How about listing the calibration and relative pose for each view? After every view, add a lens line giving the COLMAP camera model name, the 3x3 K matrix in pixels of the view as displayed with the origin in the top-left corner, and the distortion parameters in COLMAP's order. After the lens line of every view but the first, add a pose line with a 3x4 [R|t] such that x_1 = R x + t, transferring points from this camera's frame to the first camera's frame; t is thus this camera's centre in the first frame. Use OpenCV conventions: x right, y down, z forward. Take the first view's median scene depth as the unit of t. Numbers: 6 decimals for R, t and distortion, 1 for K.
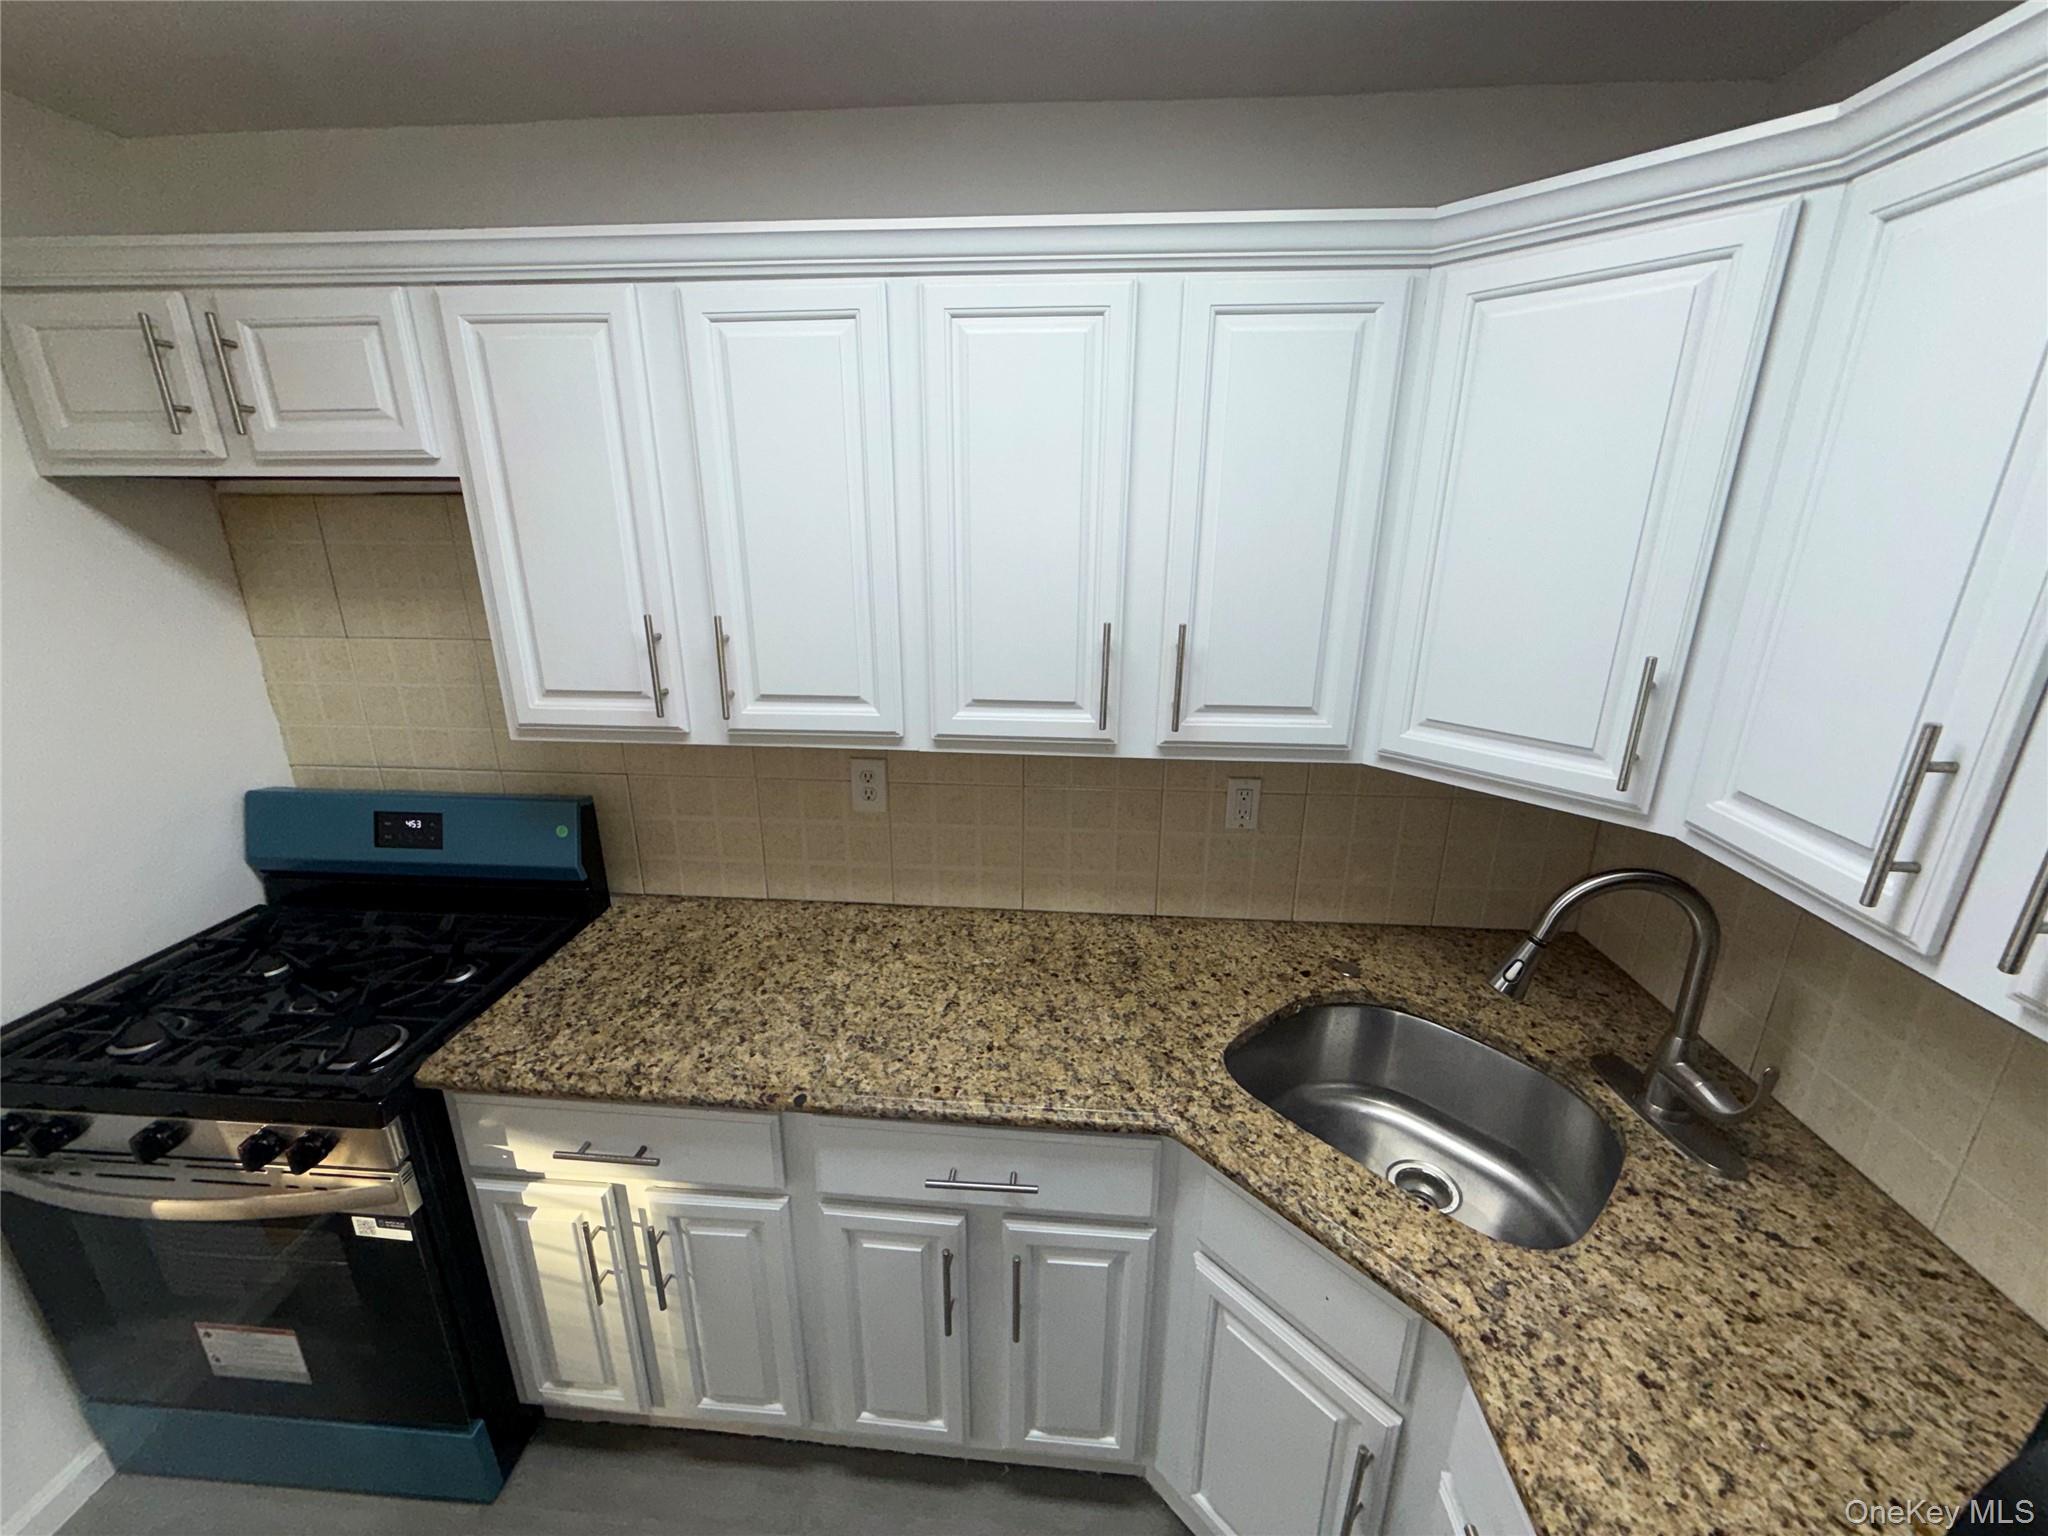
lens RADIAL K [[818.4, 0, 1018.6], [0, 818.4, 766.9], [0, 0, 1]] dist [-0.000573, 0.000201]
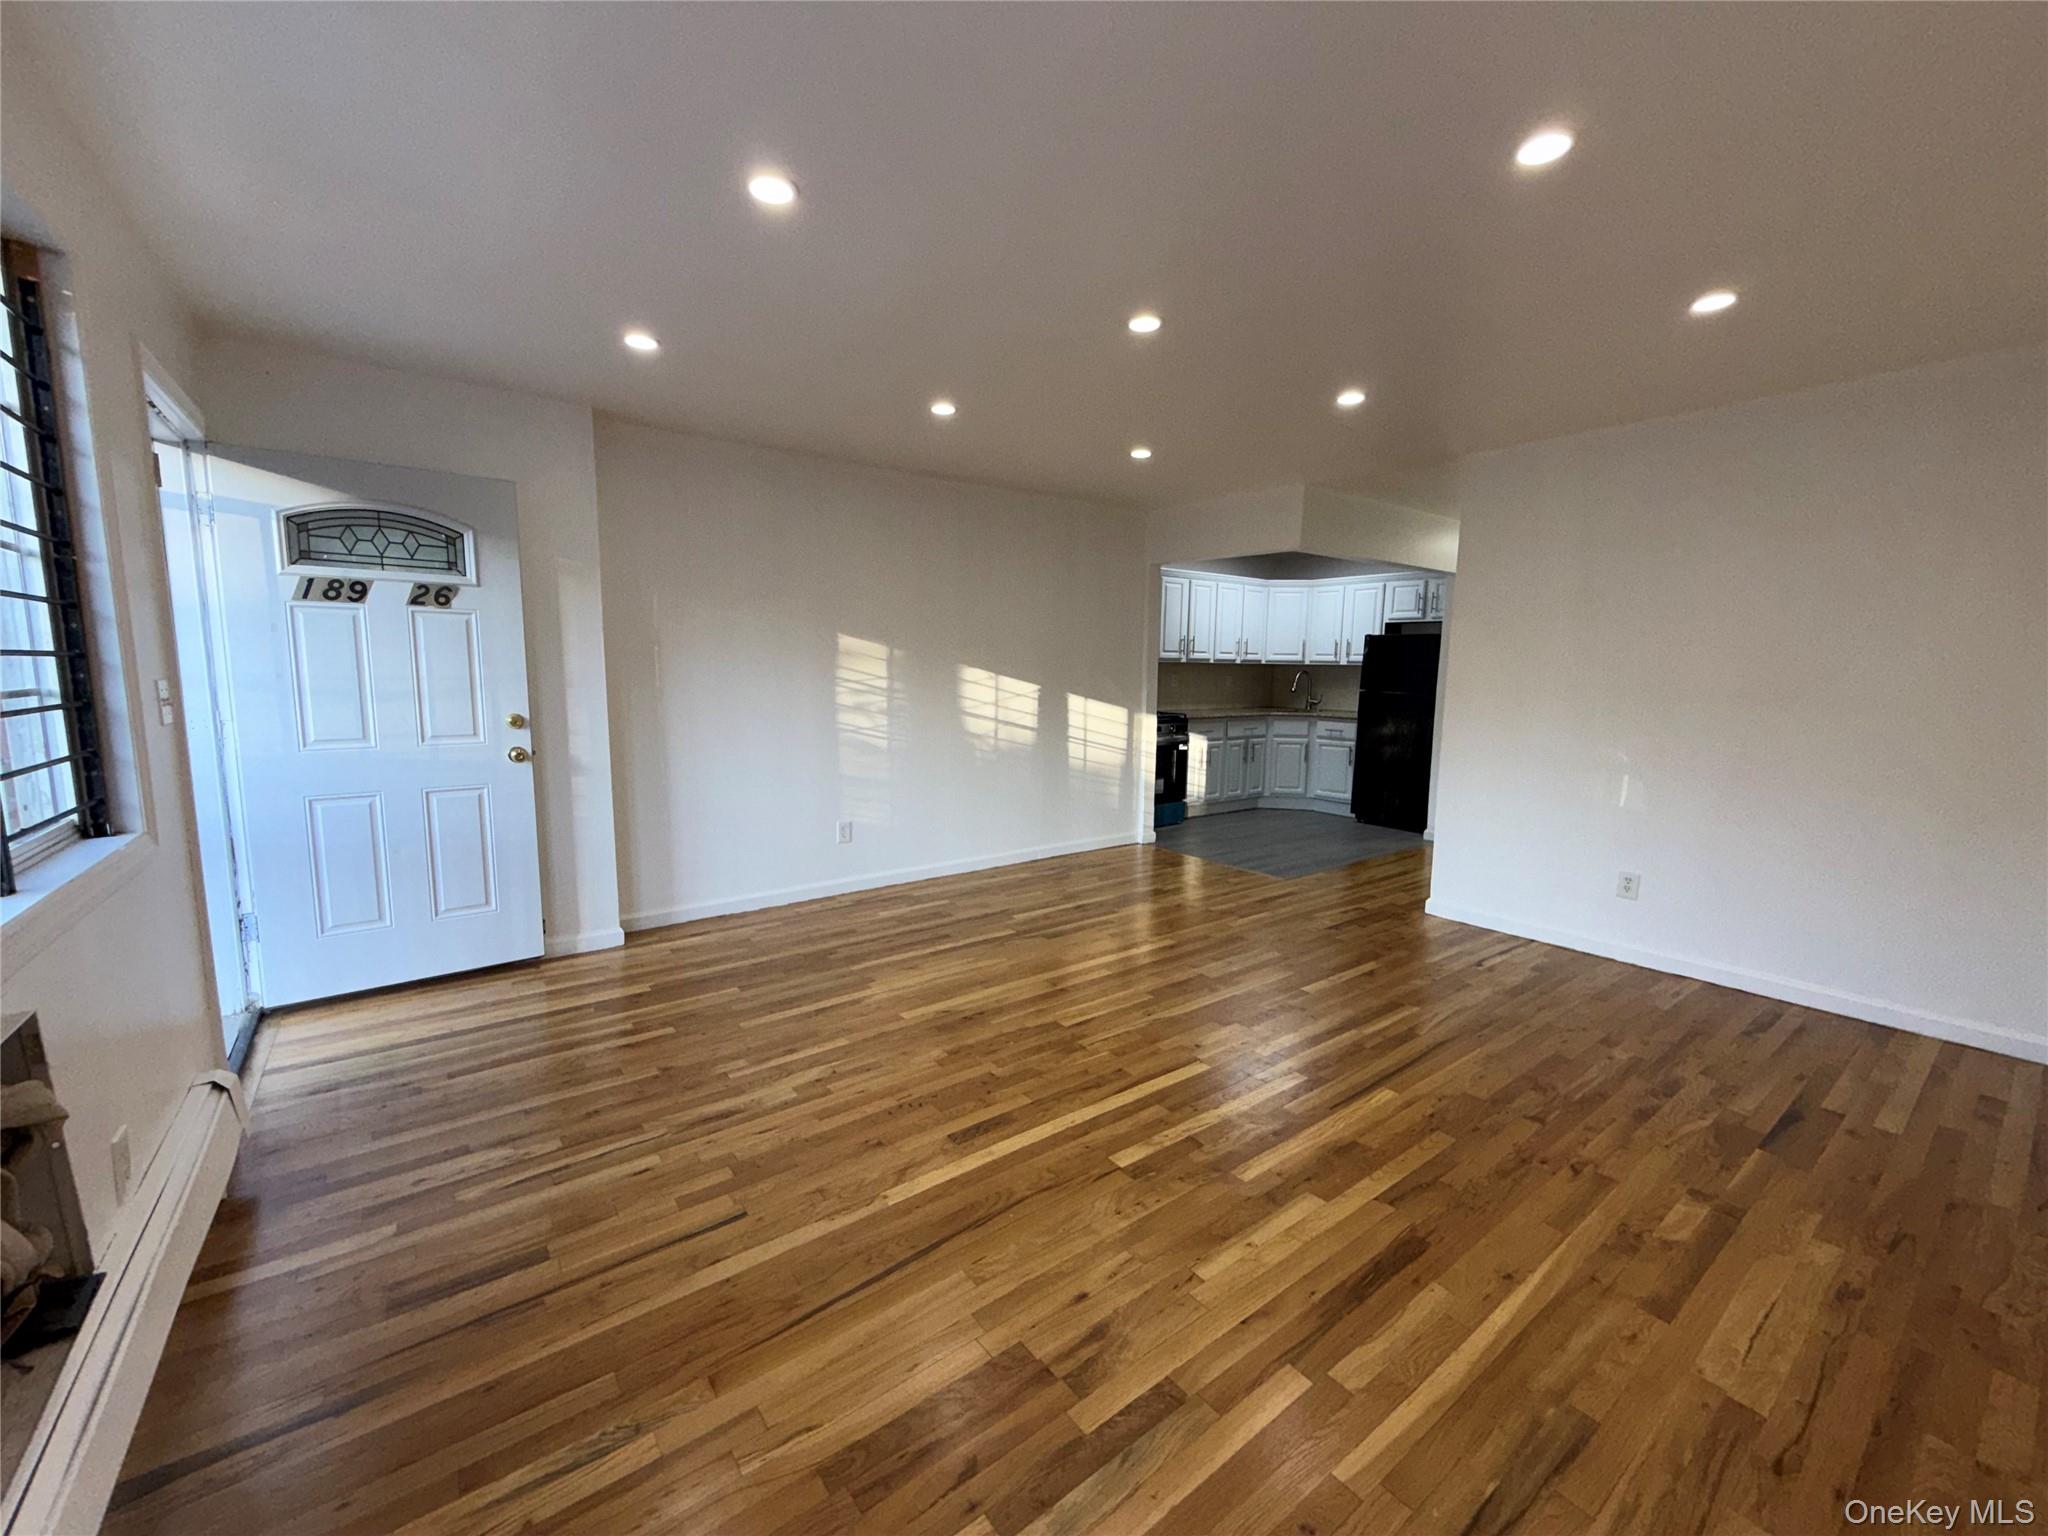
lens RADIAL K [[817.8, 0, 1018.4], [0, 817.8, 766.9], [0, 0, 1]] dist [-0.000395, 0.000202]
pose [[0.750511, -0.079362, 0.656075, -4.850152], [0.190877, 0.976483, -0.100231, 0.982900], [-0.632692, 0.200454, 0.748010, -2.144468]]
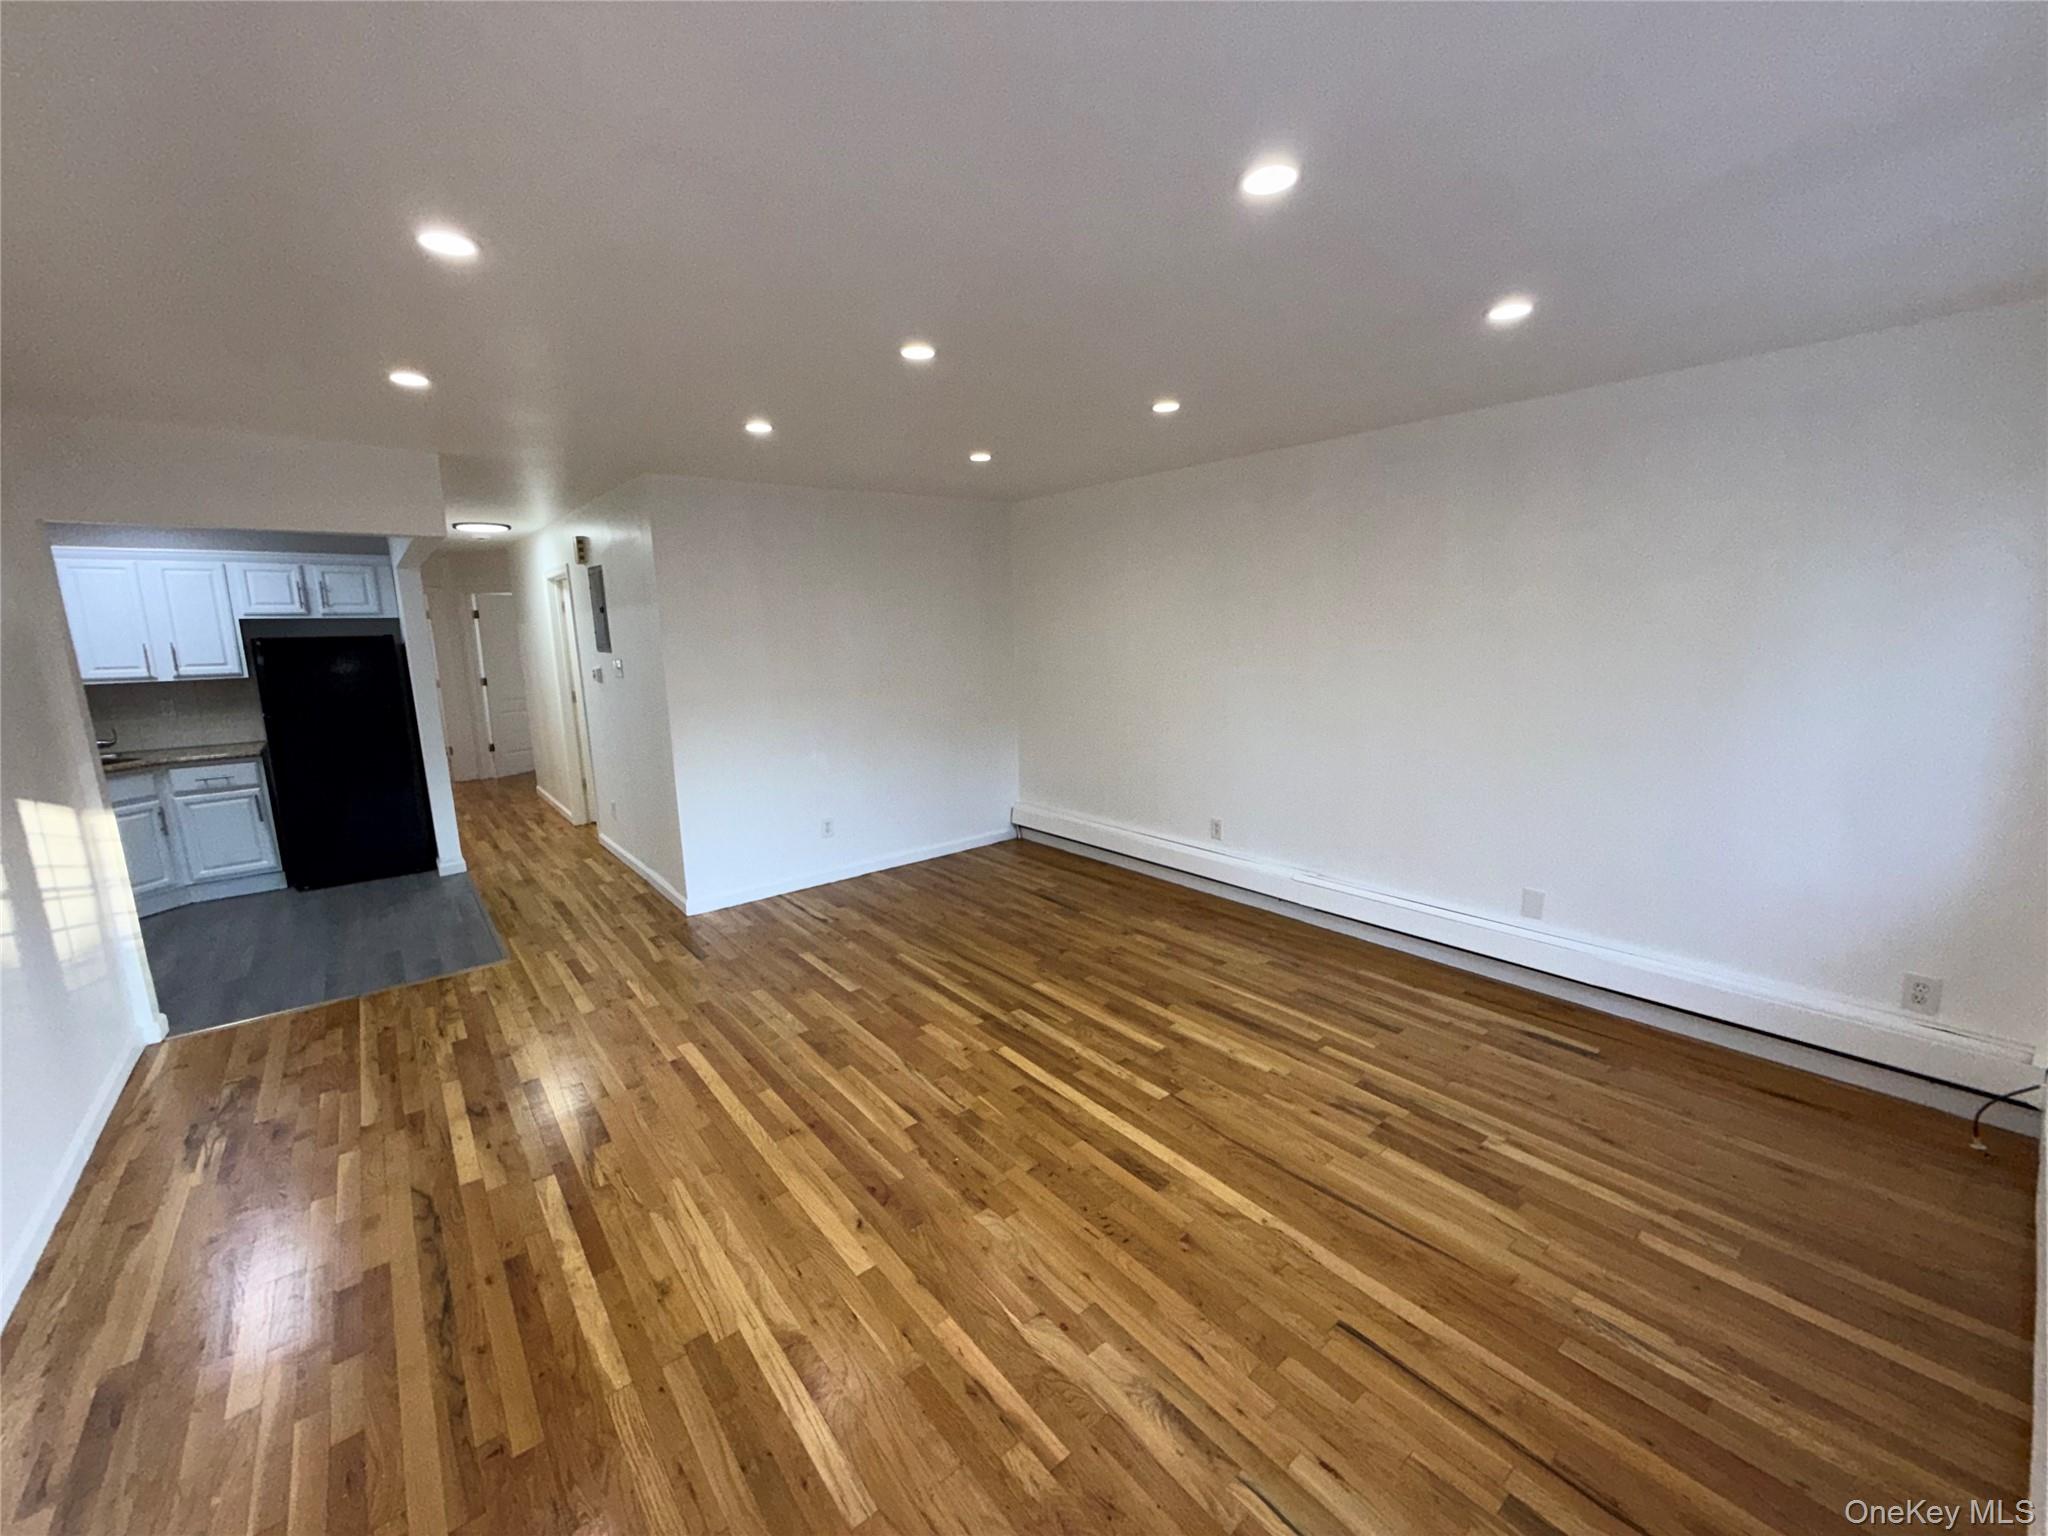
lens RADIAL K [[815.5, 0, 1018.1], [0, 815.5, 768.7], [0, 0, 1]] dist [-0.000701, -0.000194]
pose [[-0.687073, -0.120280, 0.716563, -4.827788], [0.233826, 0.897137, 0.374794, 0.024174], [-0.687936, 0.425062, -0.588274, 0.208192]]
